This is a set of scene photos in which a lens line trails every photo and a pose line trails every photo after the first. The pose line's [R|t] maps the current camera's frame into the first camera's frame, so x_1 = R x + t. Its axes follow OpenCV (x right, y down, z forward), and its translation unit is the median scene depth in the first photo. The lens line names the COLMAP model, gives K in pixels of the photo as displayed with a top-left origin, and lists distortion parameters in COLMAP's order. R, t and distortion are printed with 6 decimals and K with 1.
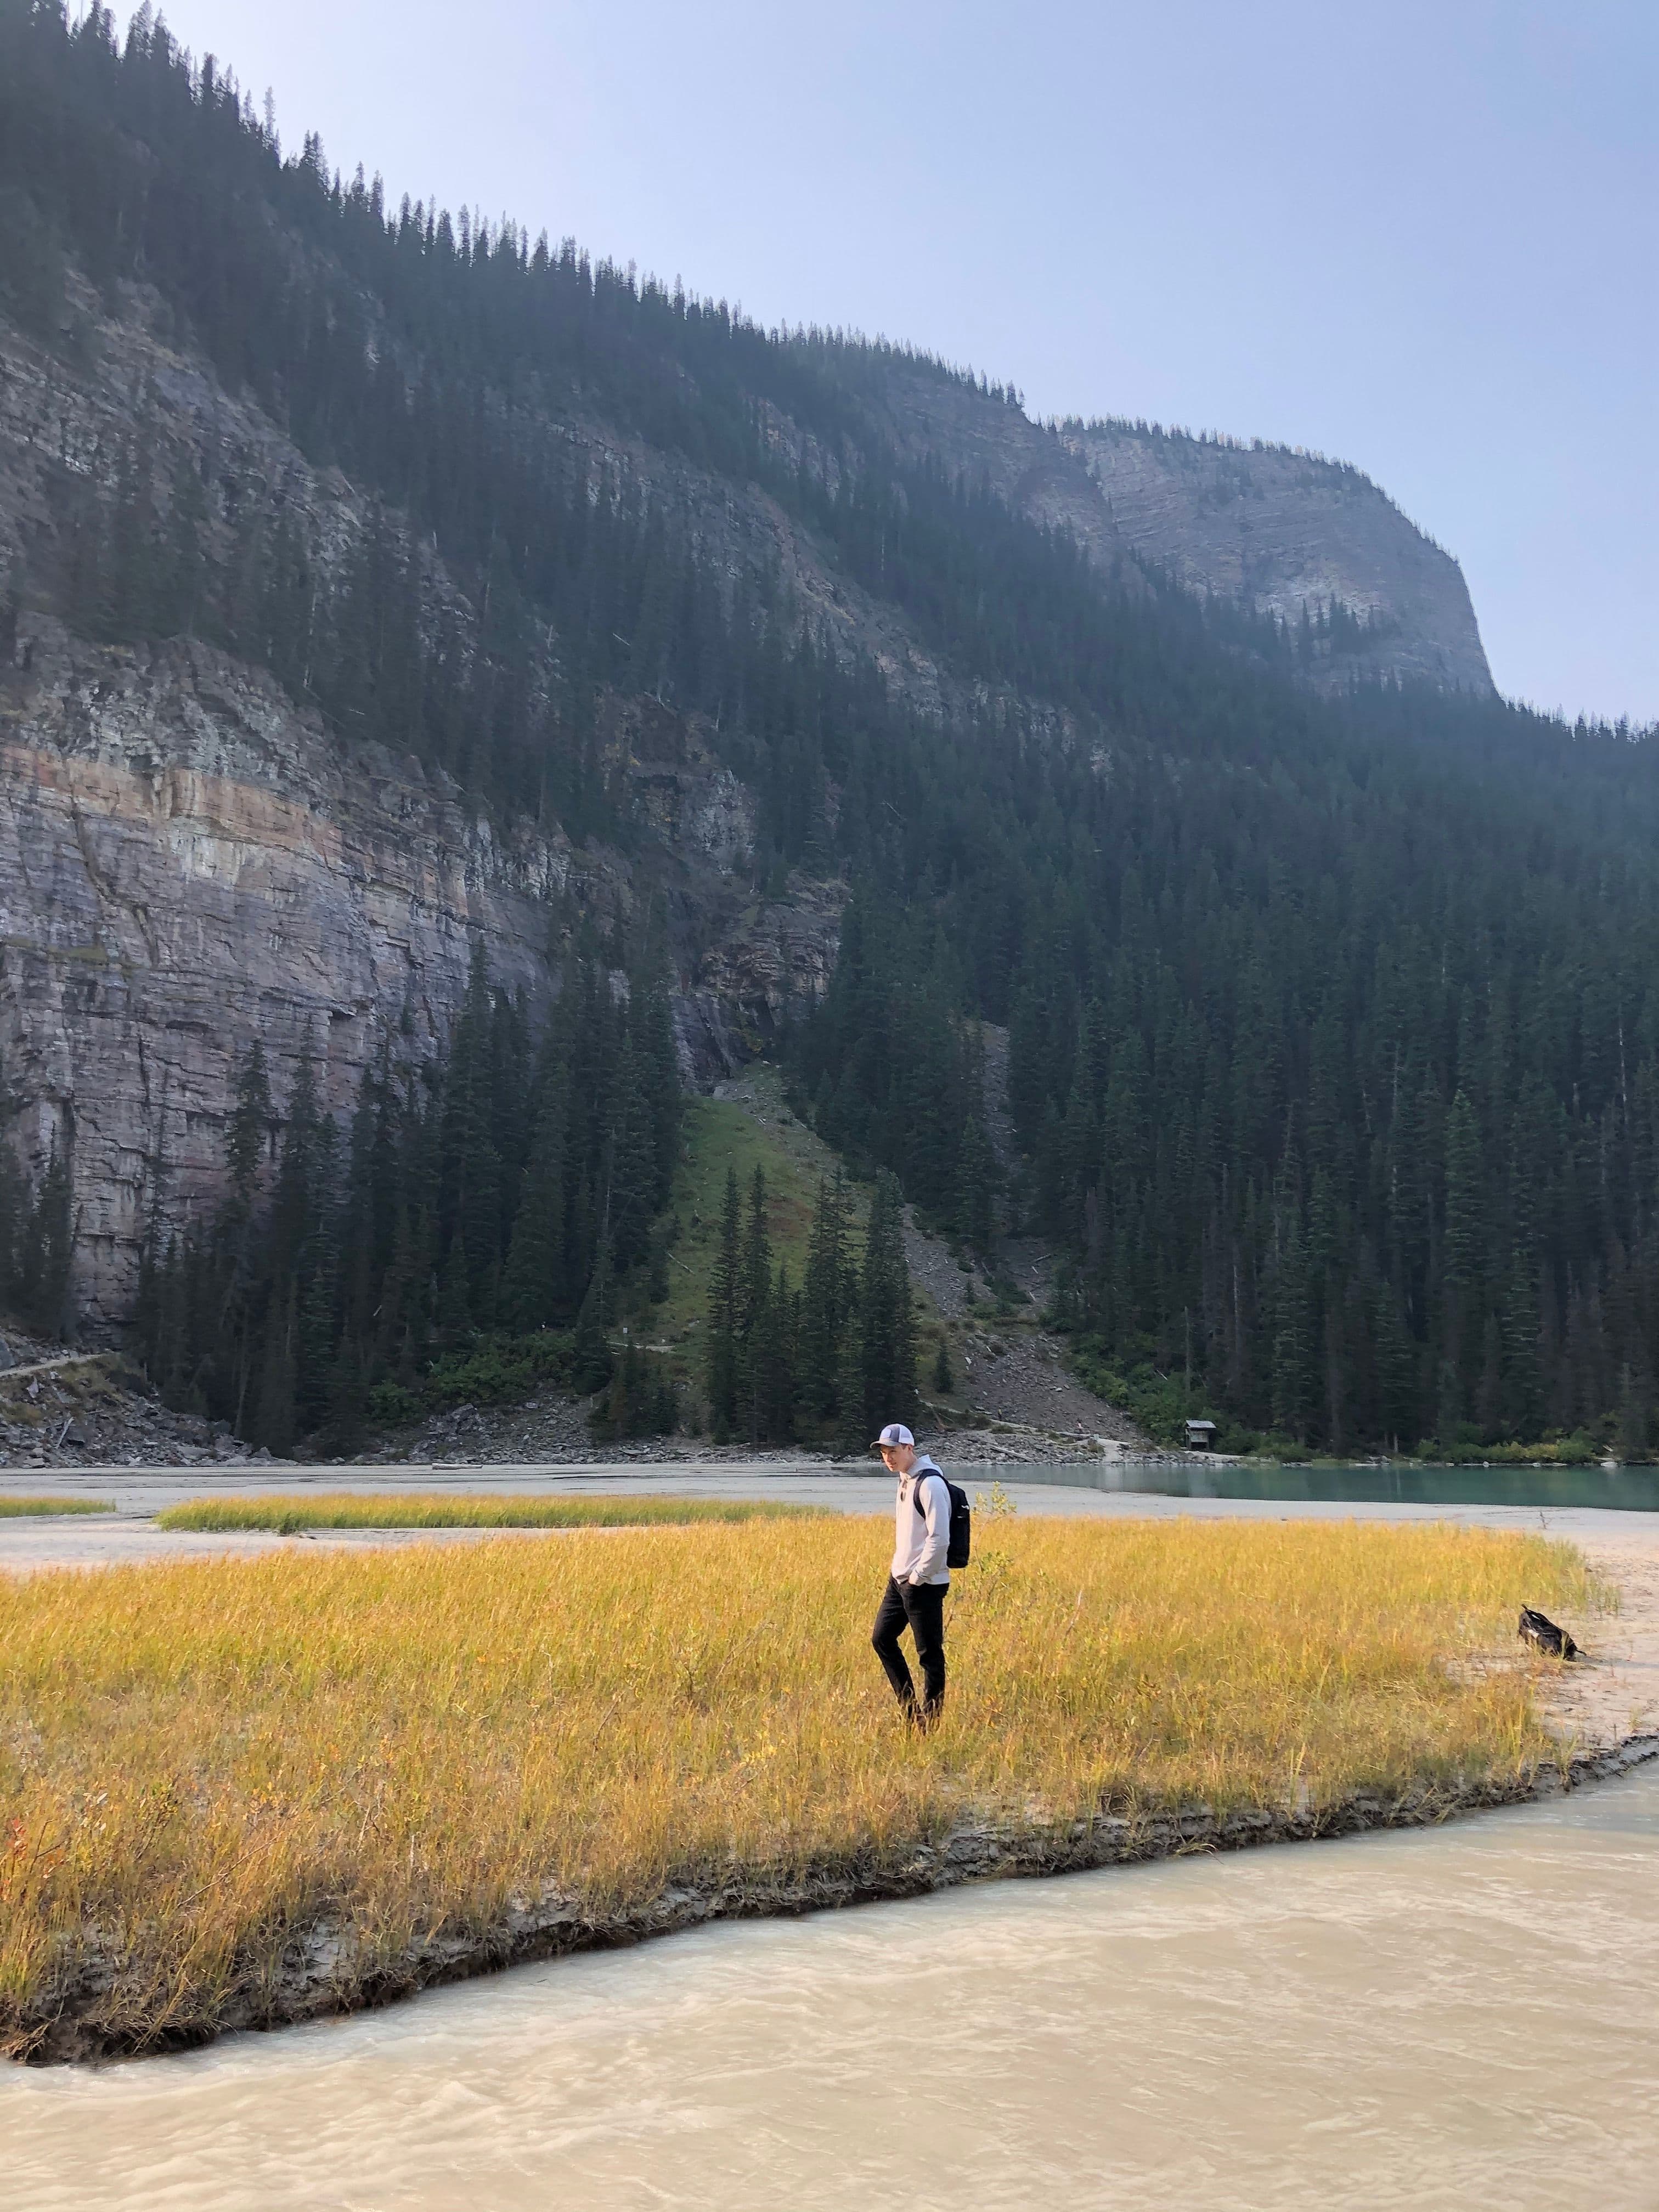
lens RADIAL K [[1790.2, 0, 766.0], [0, 1790.2, 1107.7], [0, 0, 1]] dist [0.010272, -0.014809]
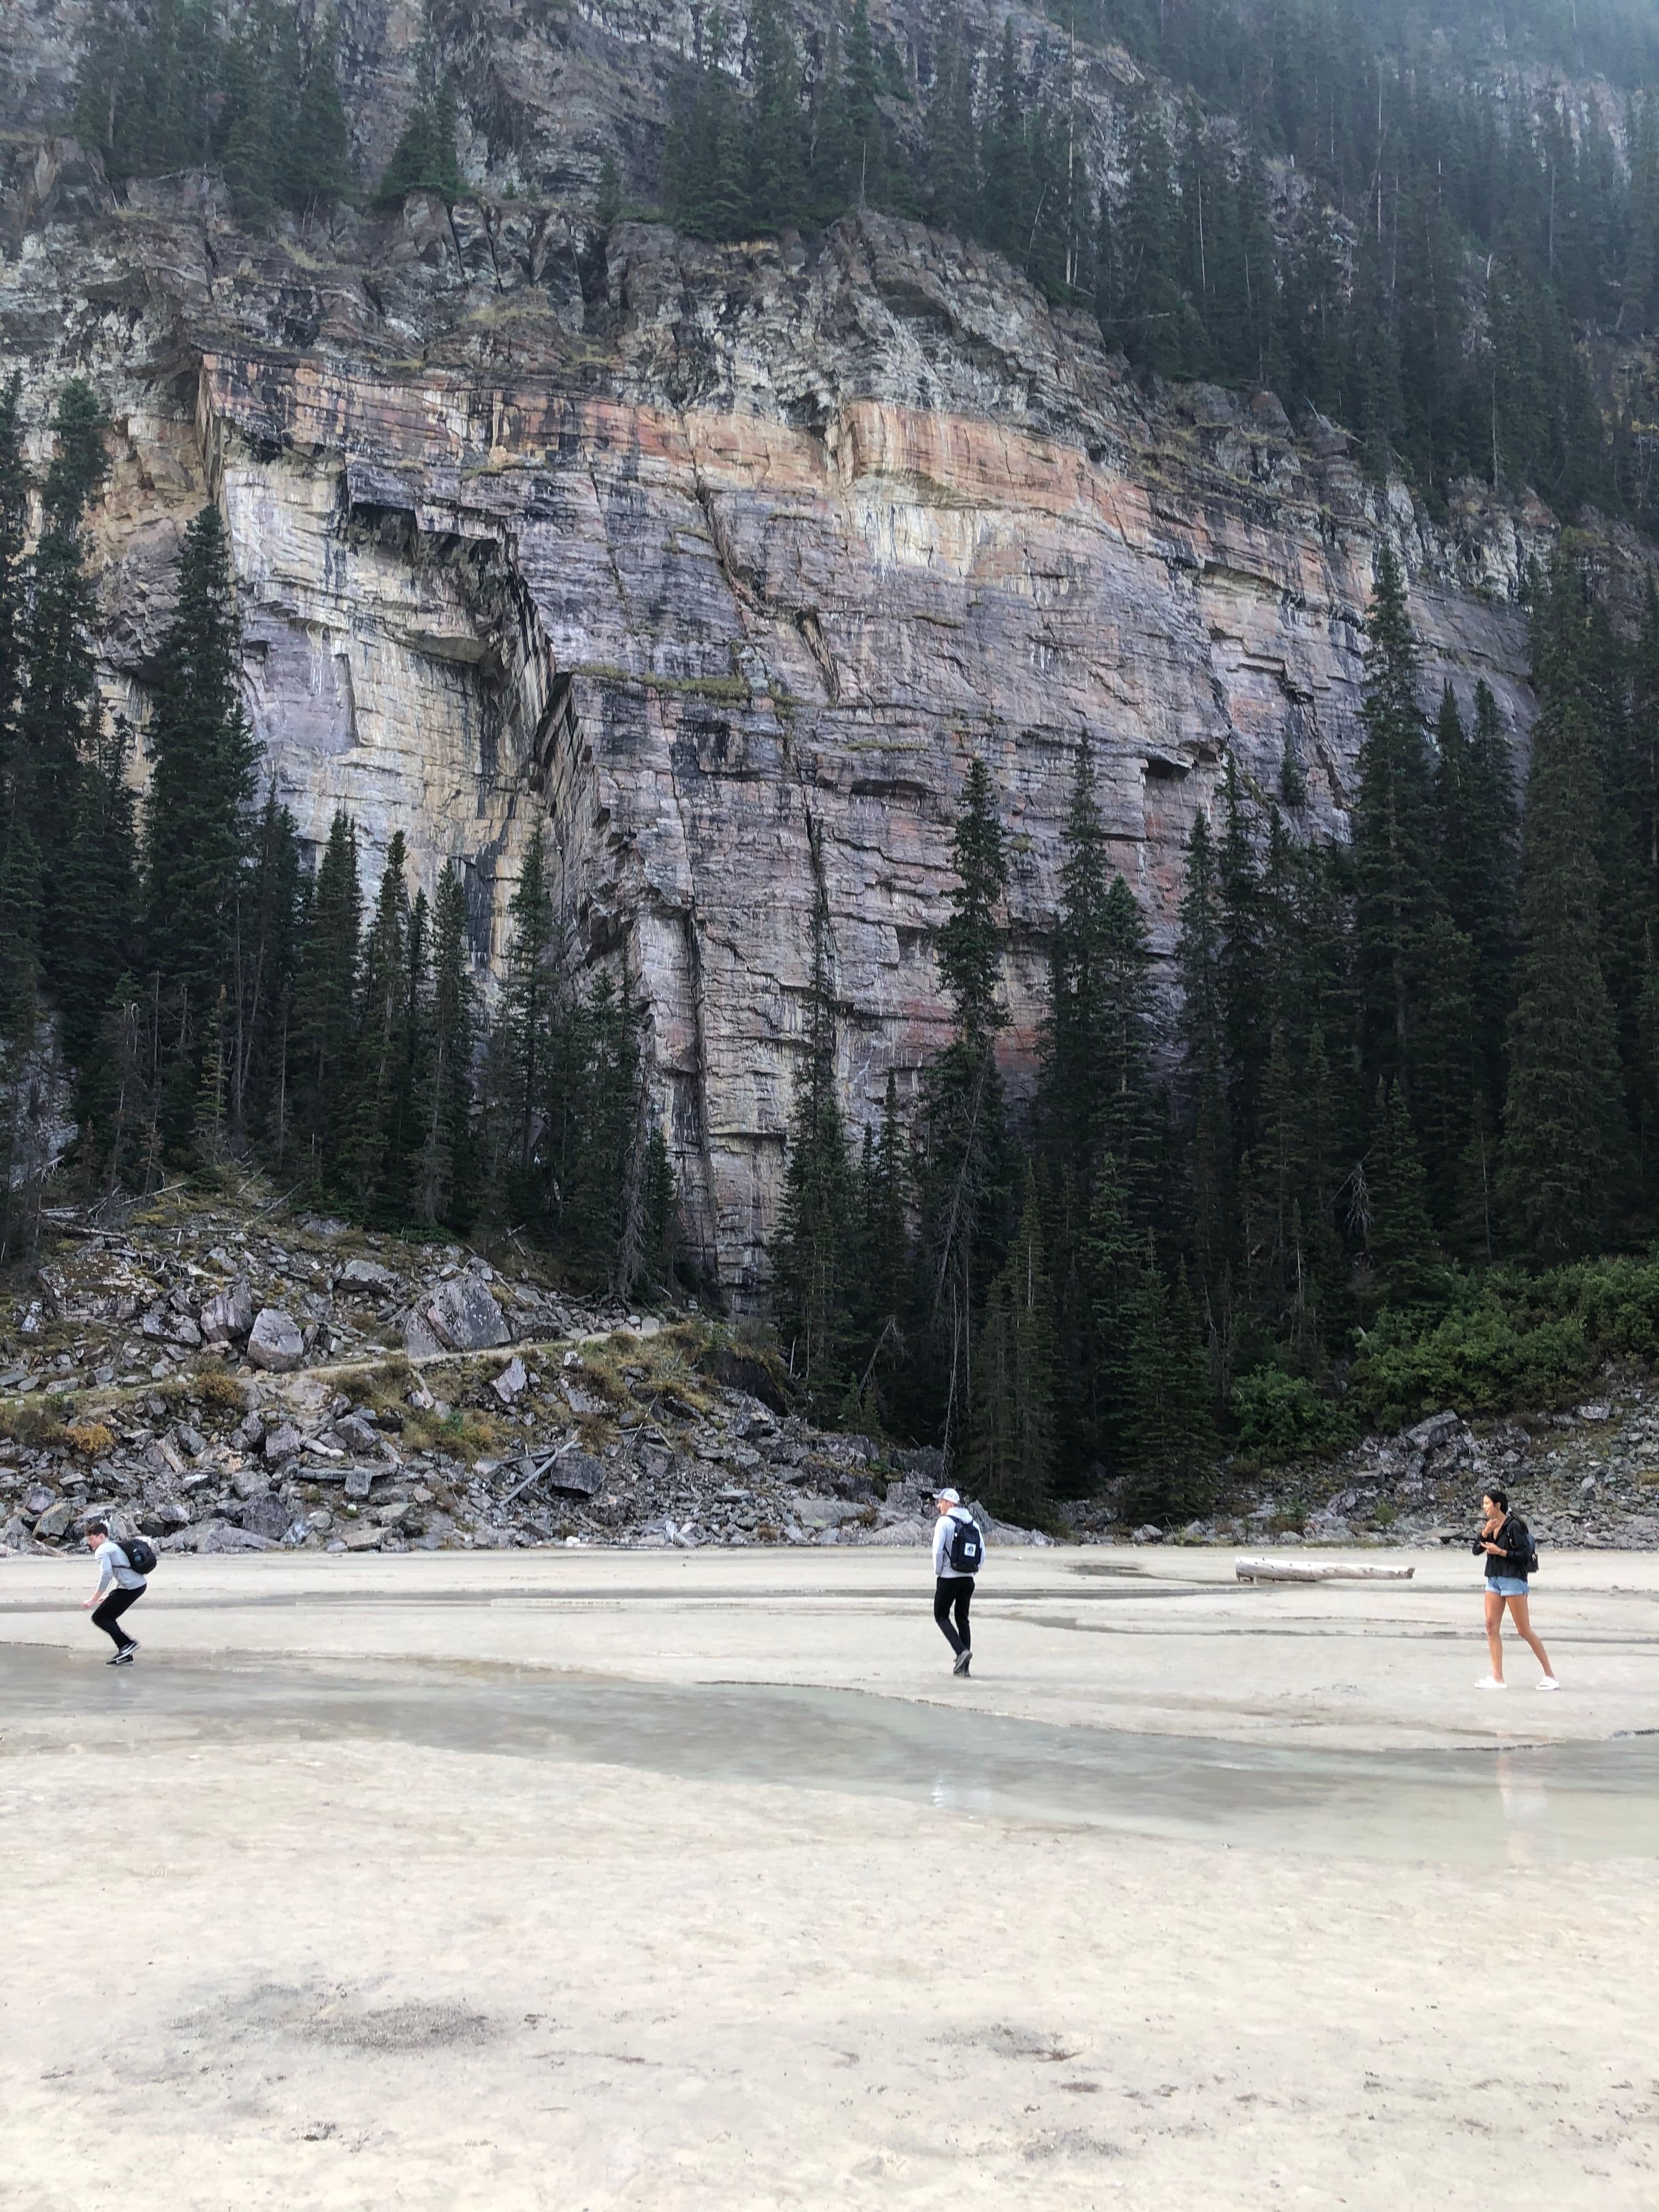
lens RADIAL K [[1790.2, 0, 766.0], [0, 1790.2, 1107.7], [0, 0, 1]] dist [0.010272, -0.014809]
pose [[0.851010, -0.105117, -0.514521, -0.061442], [0.093107, 0.994441, -0.049166, 0.084393], [0.516829, -0.006065, 0.856067, 0.460414]]
